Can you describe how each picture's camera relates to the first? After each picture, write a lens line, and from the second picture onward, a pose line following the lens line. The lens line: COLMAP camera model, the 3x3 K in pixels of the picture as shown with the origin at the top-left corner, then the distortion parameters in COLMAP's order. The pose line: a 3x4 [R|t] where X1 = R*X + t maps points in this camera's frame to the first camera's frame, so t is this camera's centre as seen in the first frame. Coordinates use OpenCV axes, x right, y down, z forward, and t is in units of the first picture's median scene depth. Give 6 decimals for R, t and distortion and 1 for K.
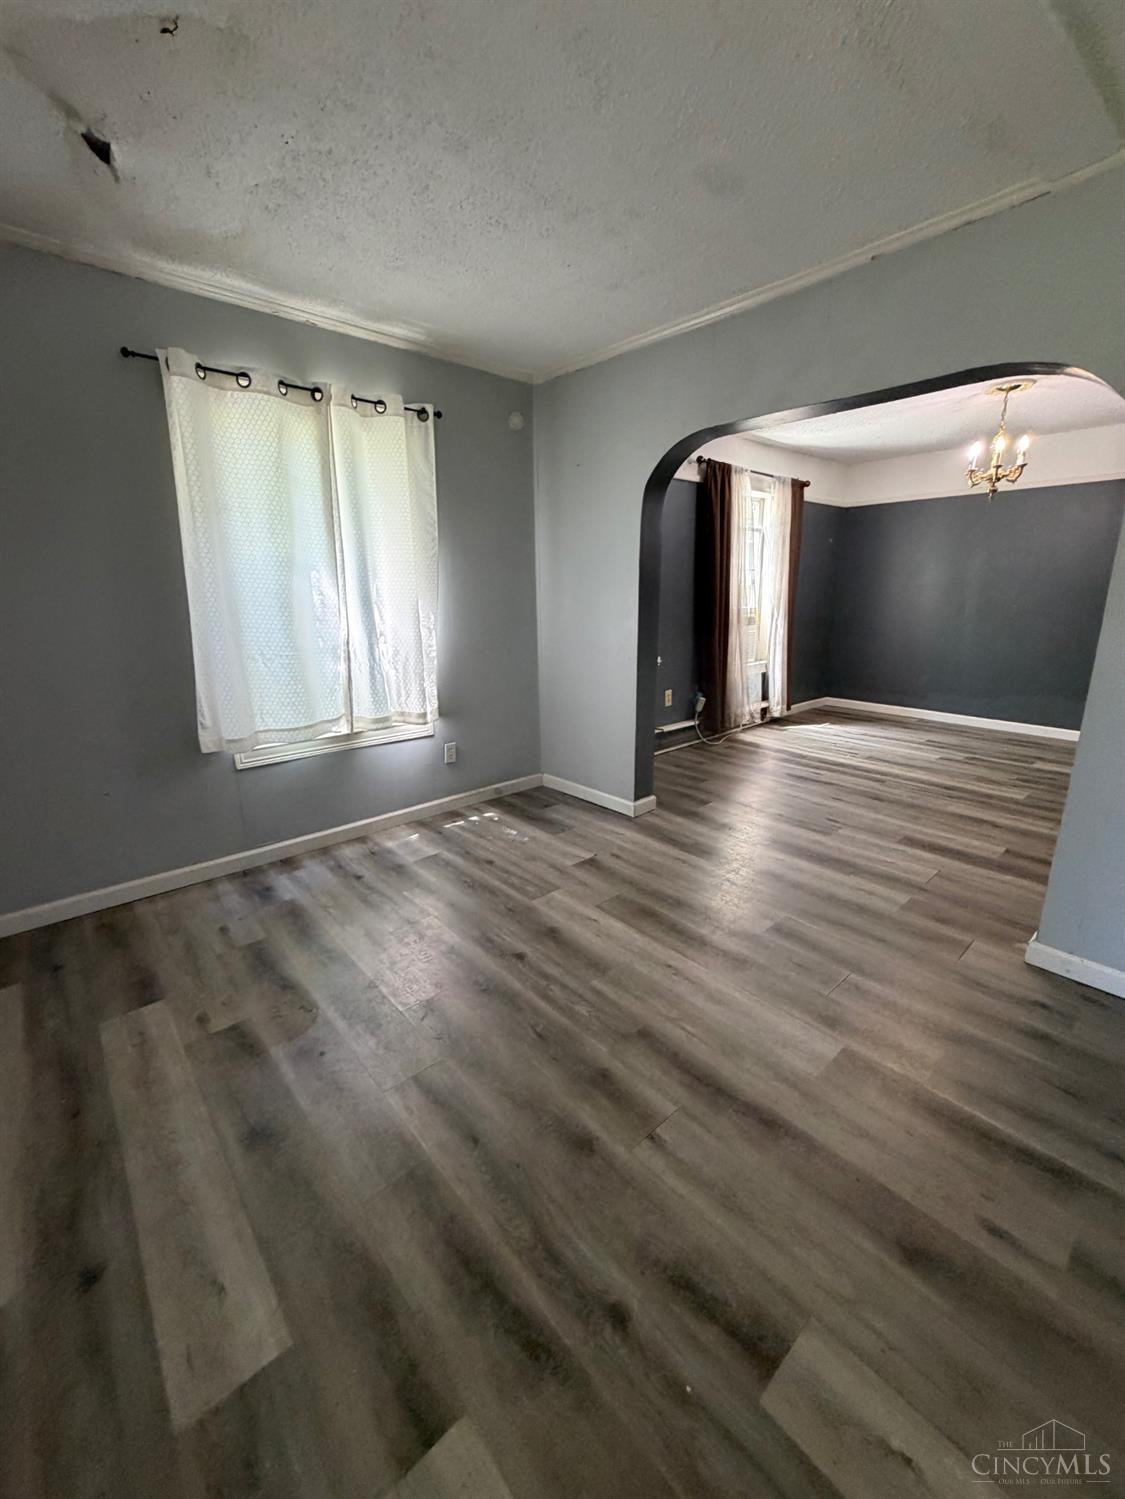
lens RADIAL K [[601.8, 0, 558.7], [0, 601.8, 752.1], [0, 0, 1]] dist [0.002097, 0.000559]
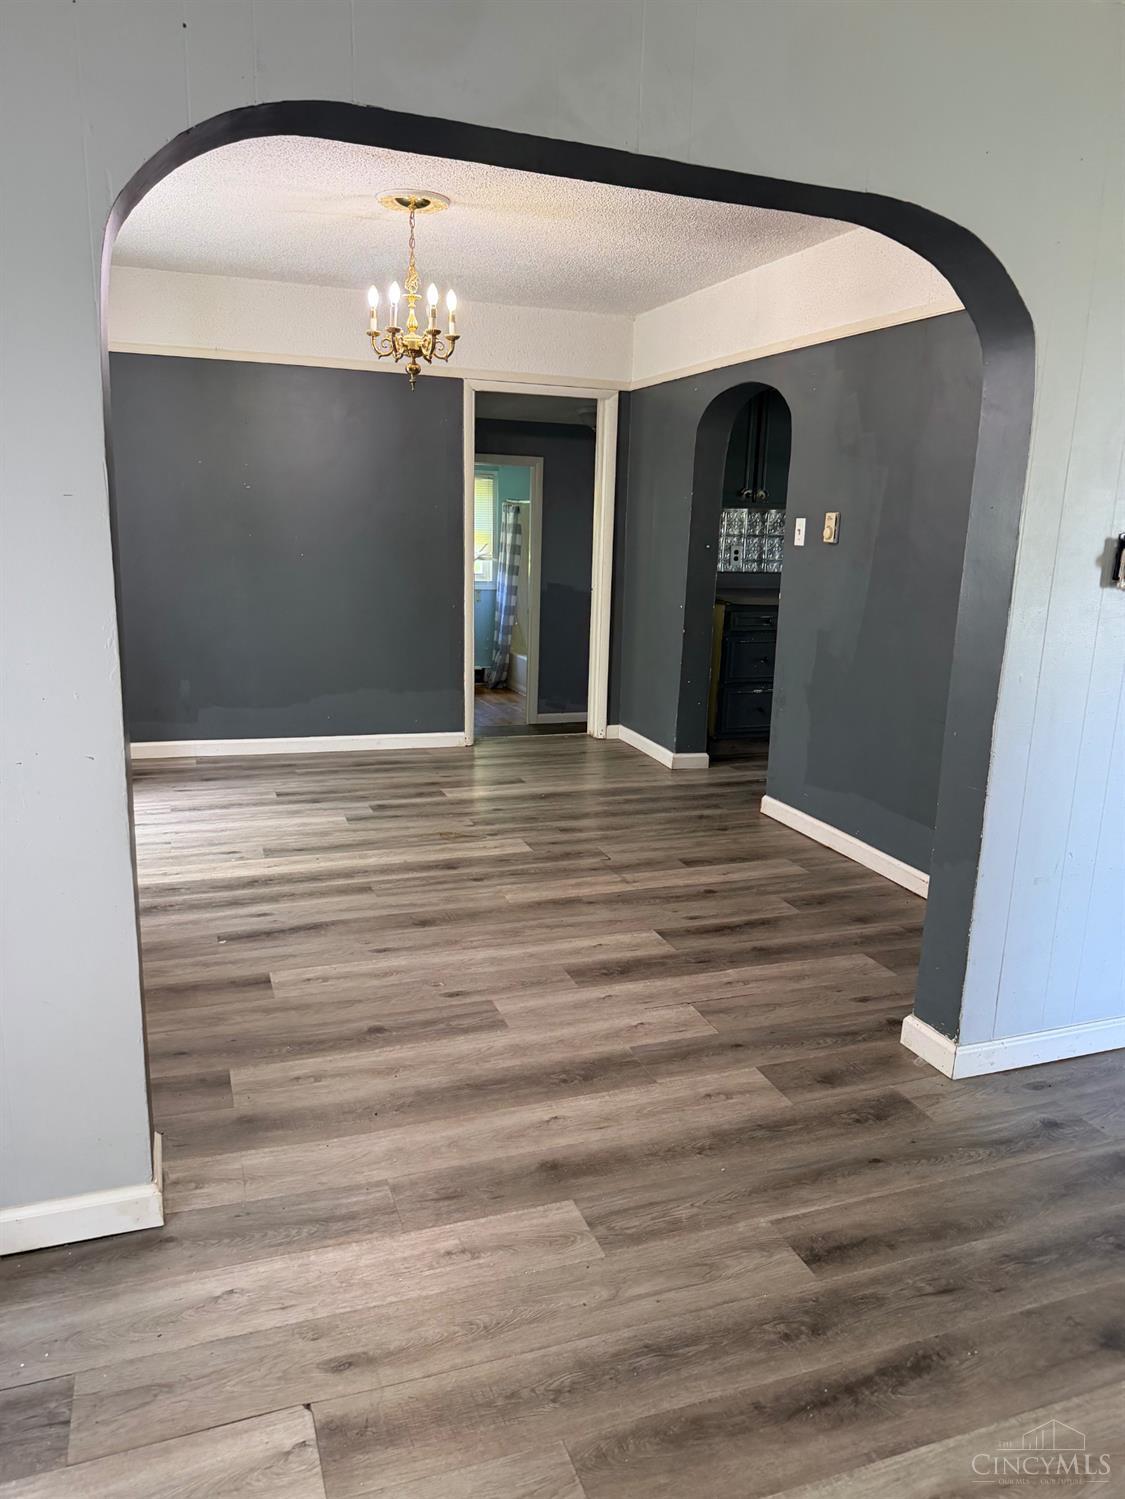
lens RADIAL K [[1061.3, 0, 568.7], [0, 1061.3, 754.0], [0, 0, 1]] dist [0.024850, -0.045952]
pose [[0.357596, -0.183100, 0.915751, -0.313503], [0.215034, 0.970386, 0.110054, -0.174563], [-0.908782, 0.157563, 0.386379, 0.606921]]
